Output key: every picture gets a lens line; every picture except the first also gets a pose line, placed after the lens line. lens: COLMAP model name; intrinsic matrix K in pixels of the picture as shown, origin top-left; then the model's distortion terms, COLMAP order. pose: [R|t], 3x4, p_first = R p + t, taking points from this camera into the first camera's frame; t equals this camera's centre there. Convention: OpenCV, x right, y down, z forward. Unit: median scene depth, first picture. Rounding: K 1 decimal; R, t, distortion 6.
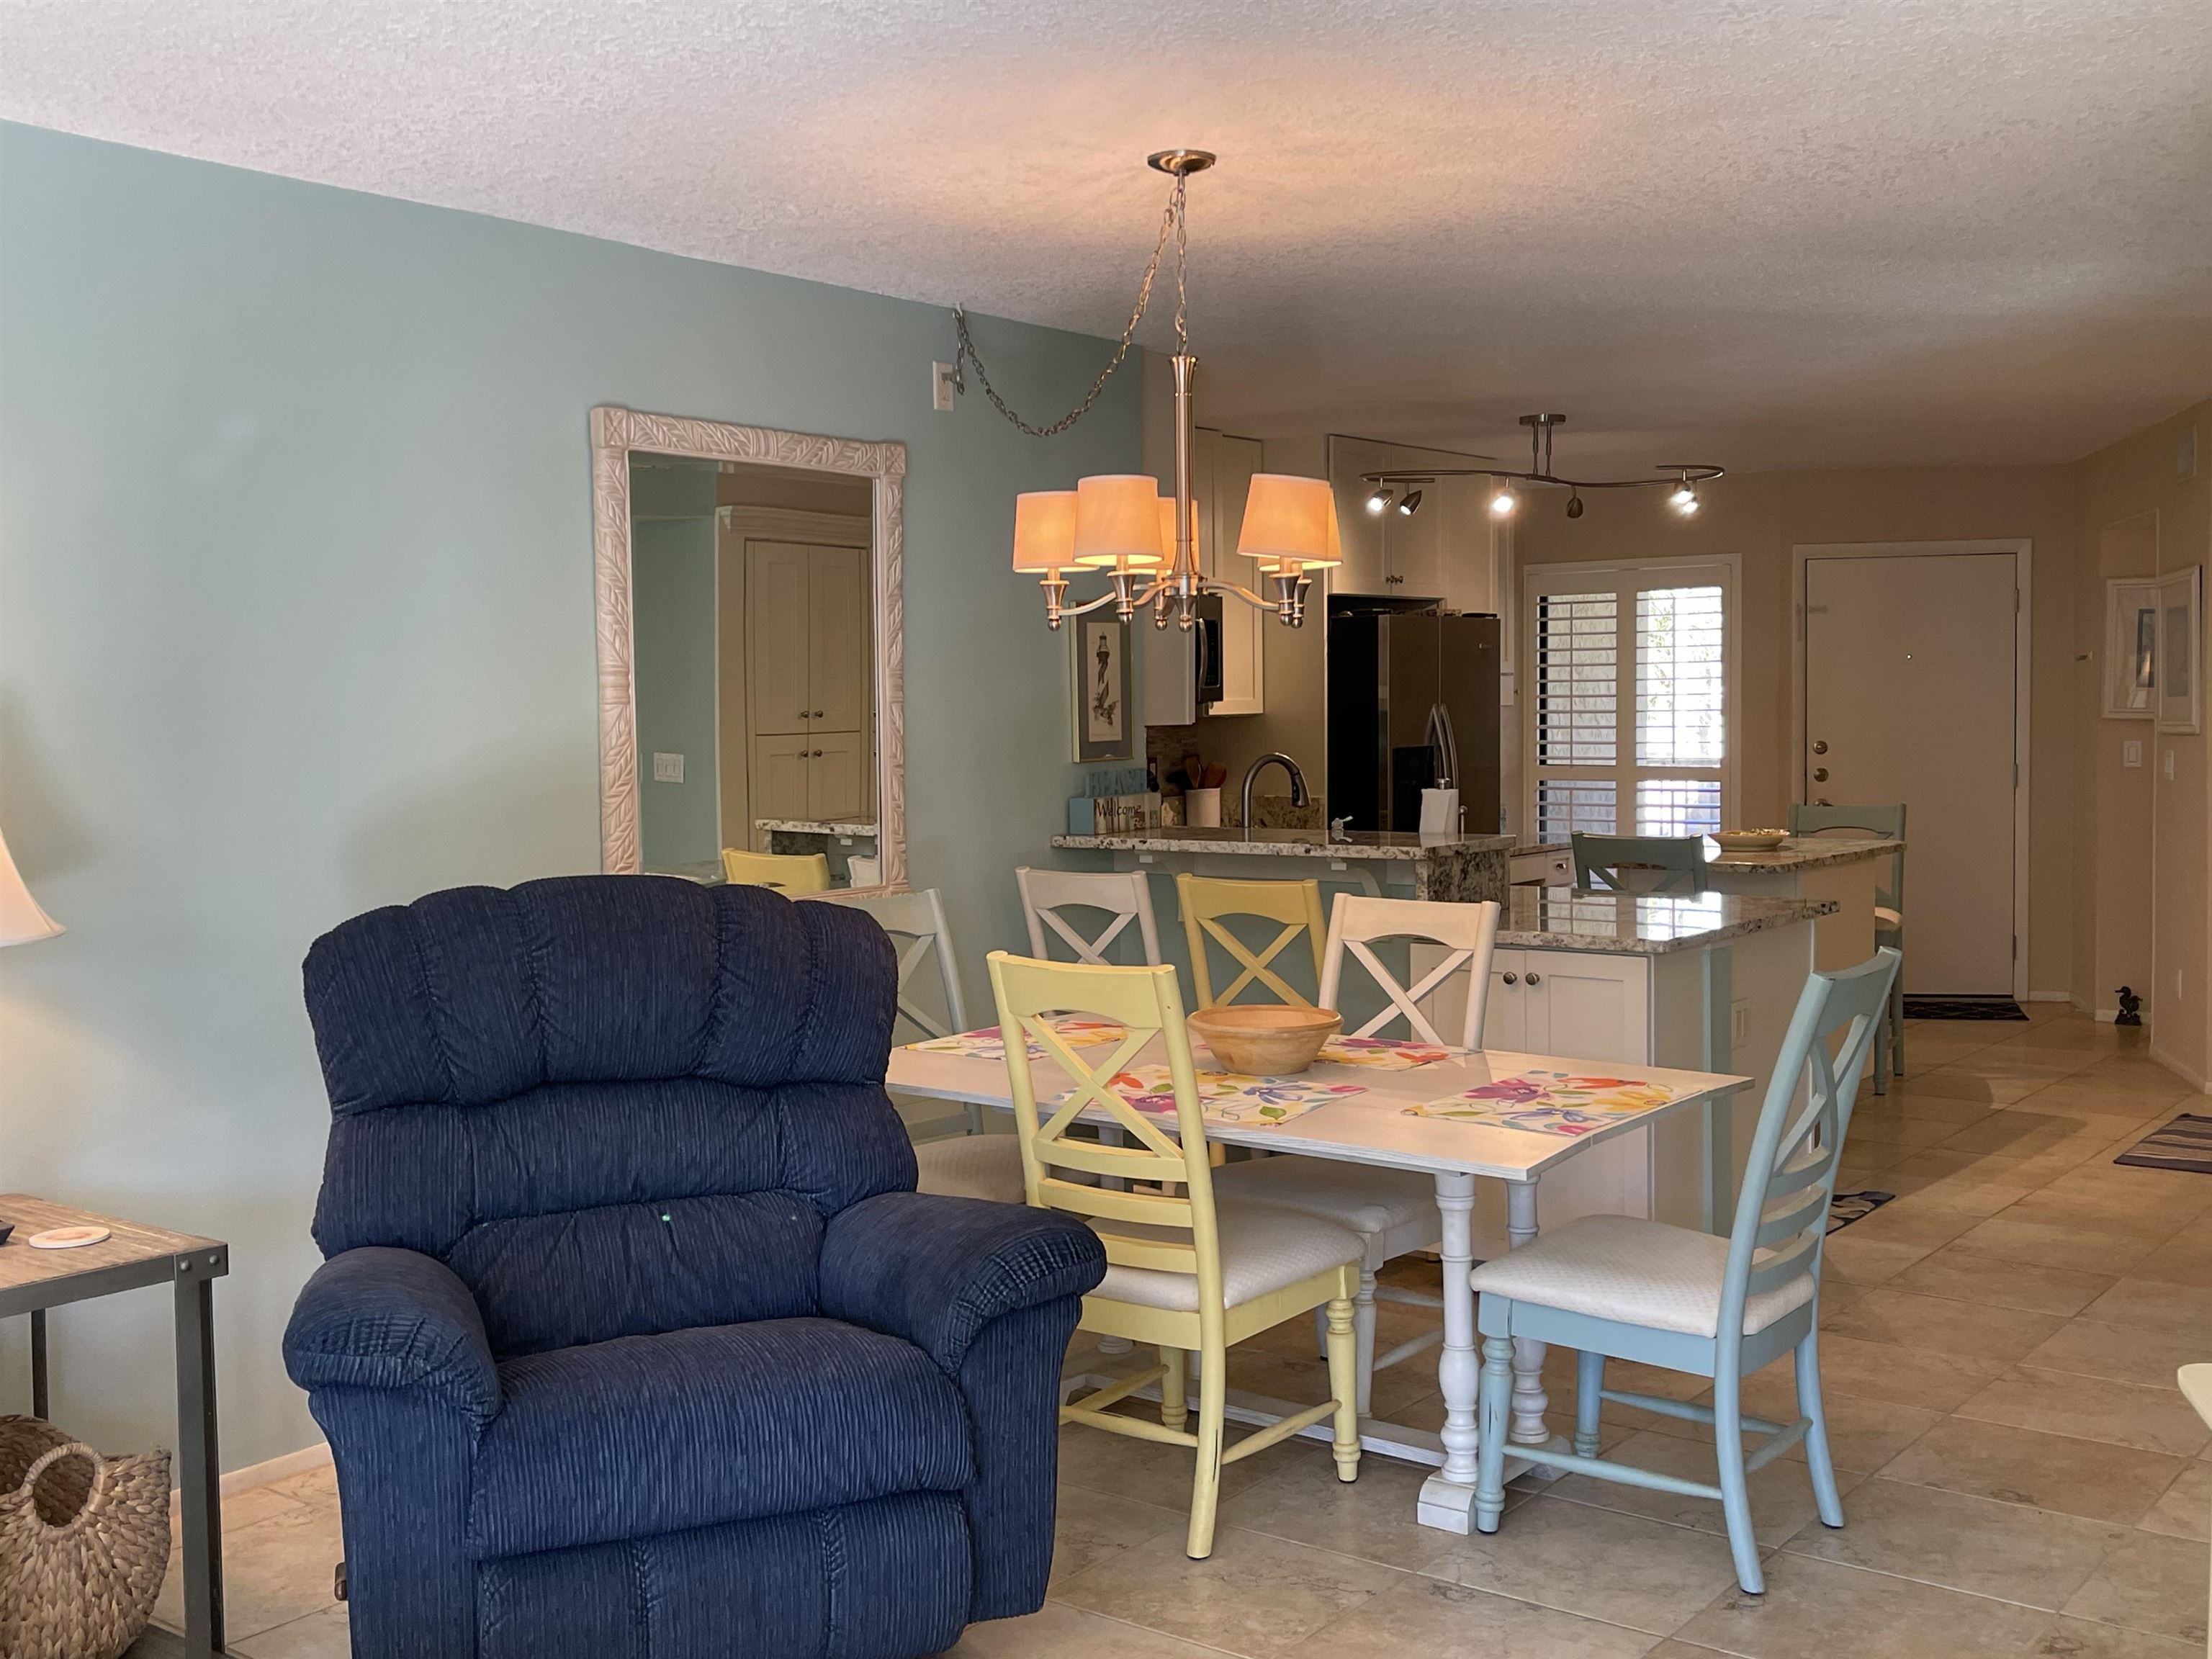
lens RADIAL K [[2290.9, 0, 1083.8], [0, 2290.9, 848.9], [0, 0, 1]] dist [0.147448, -0.422098]
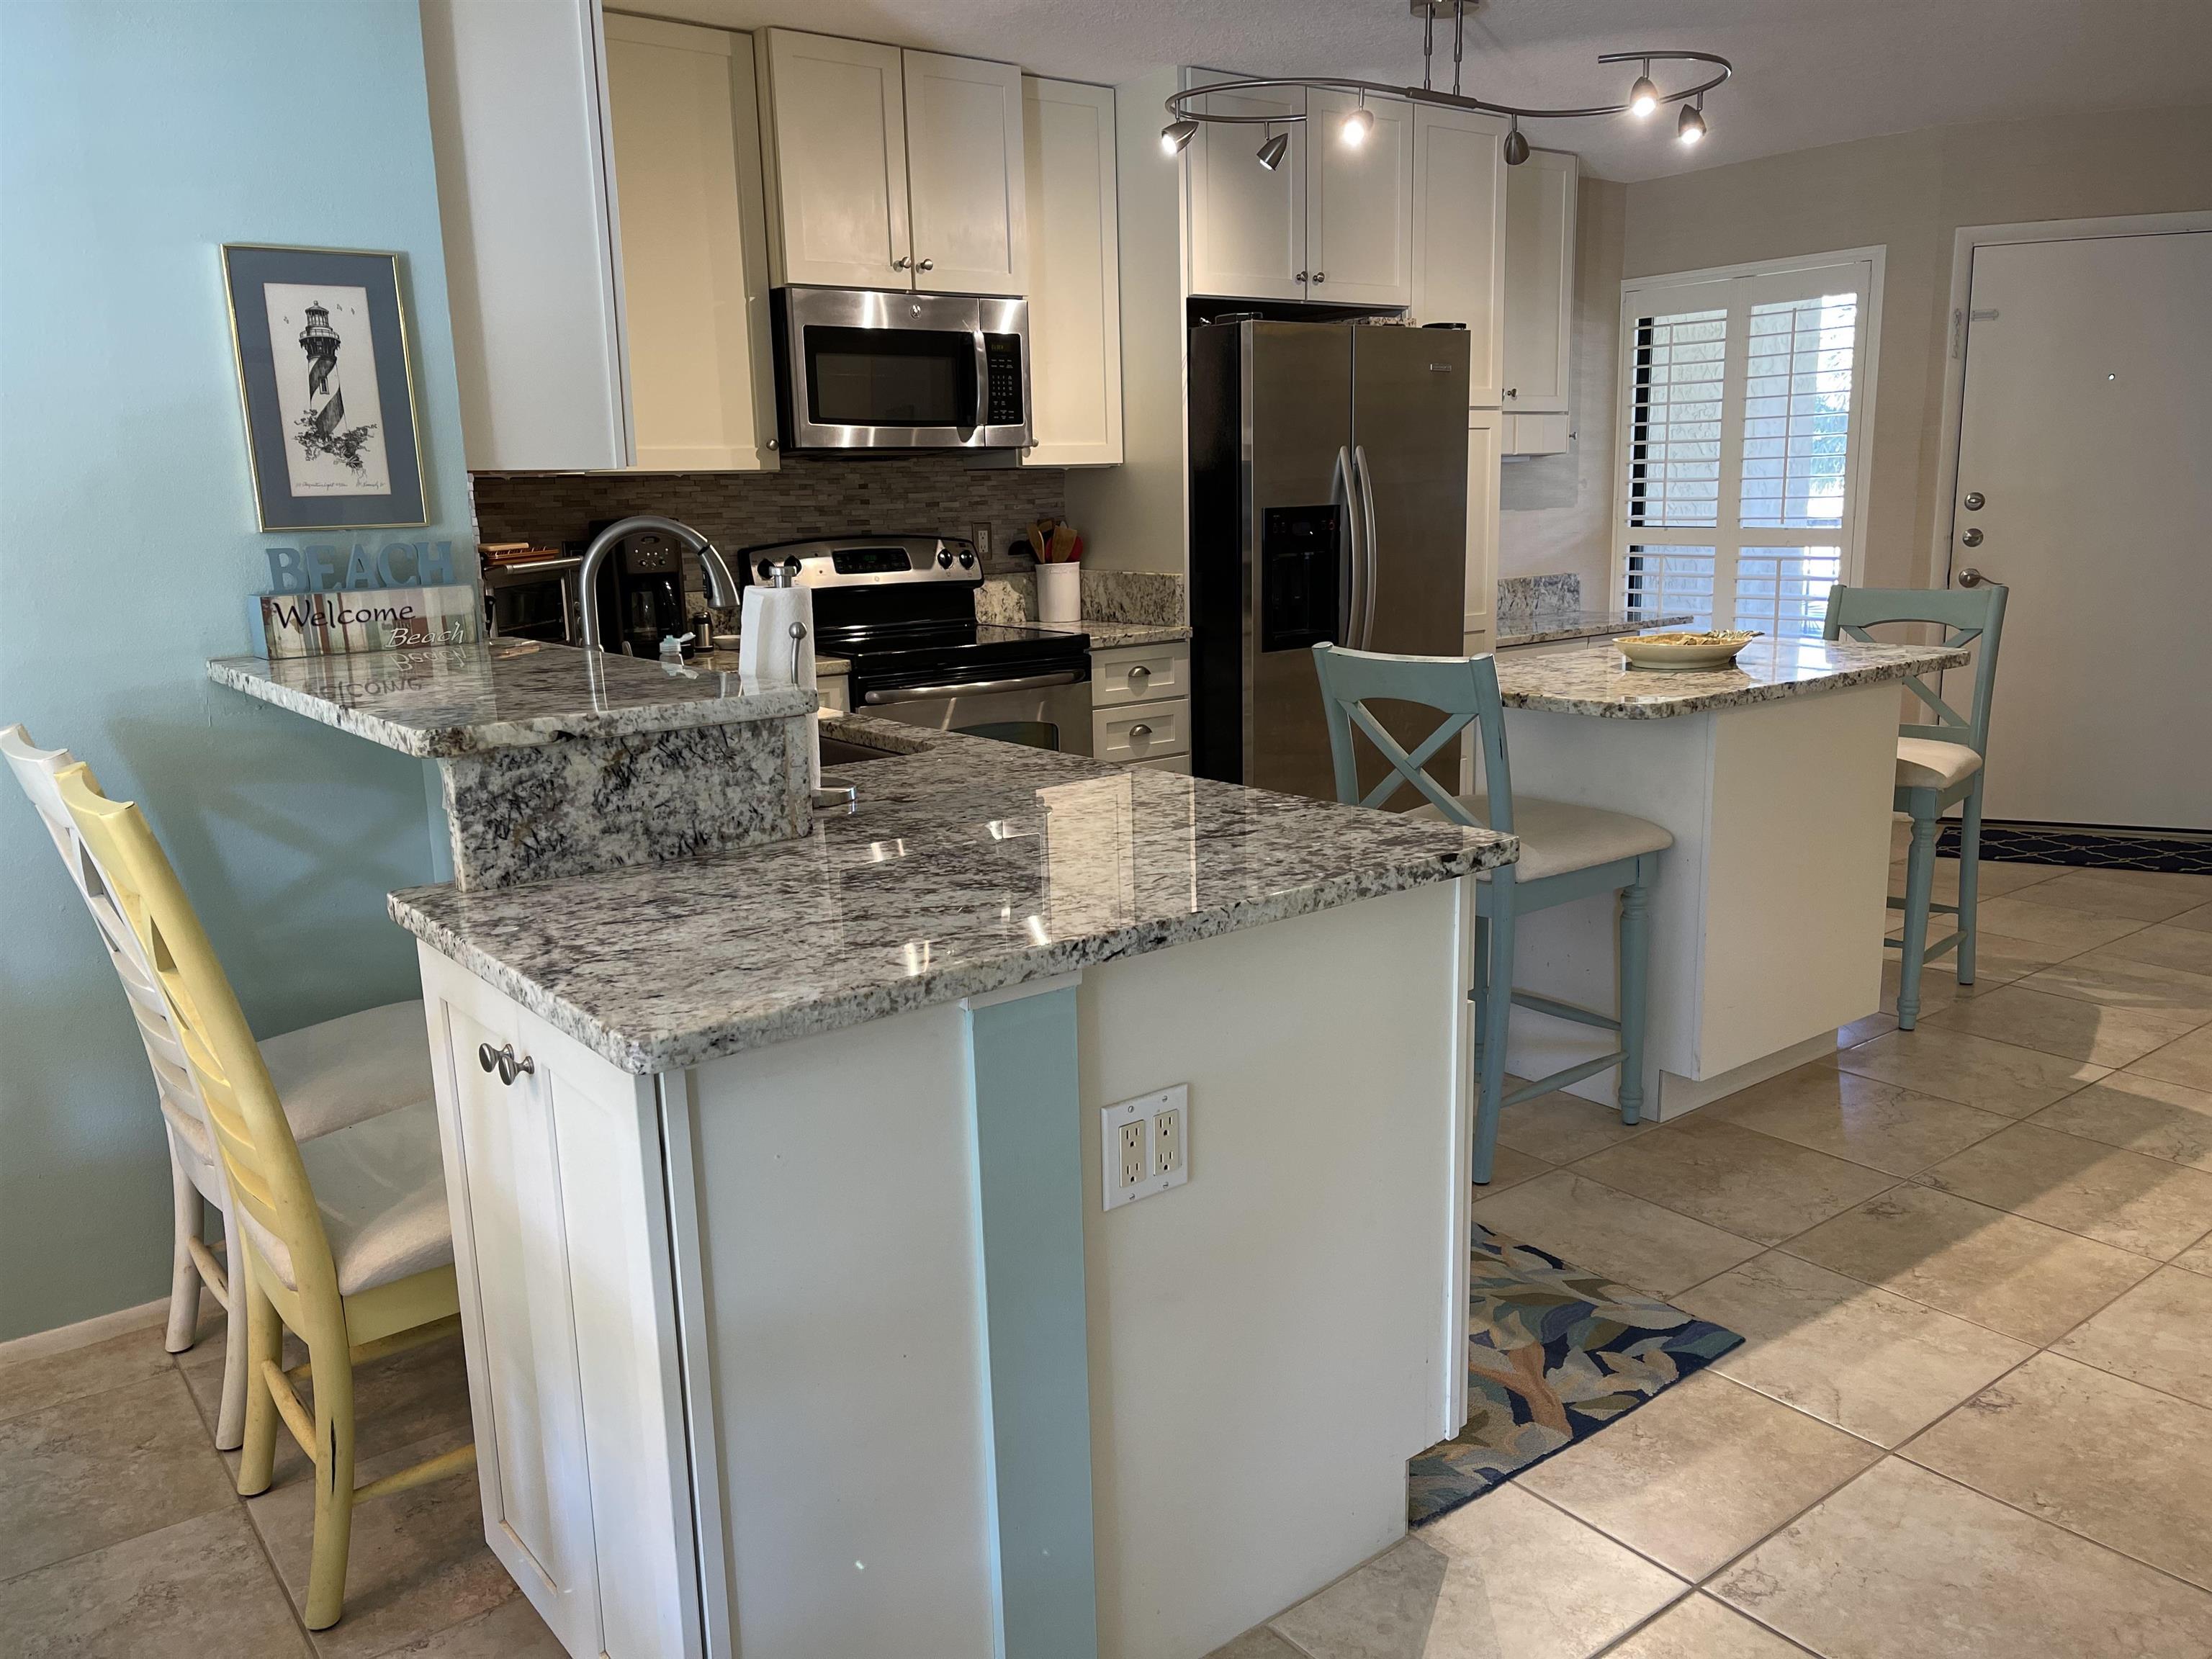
lens RADIAL K [[1699.8, 0, 1118.8], [0, 1699.8, 825.9], [0, 0, 1]] dist [0.071596, -0.082657]
pose [[0.968790, 0.038170, -0.244928, 0.350524], [-0.004180, 0.990449, 0.137817, -0.027899], [0.247849, -0.132492, 0.959696, 0.689394]]
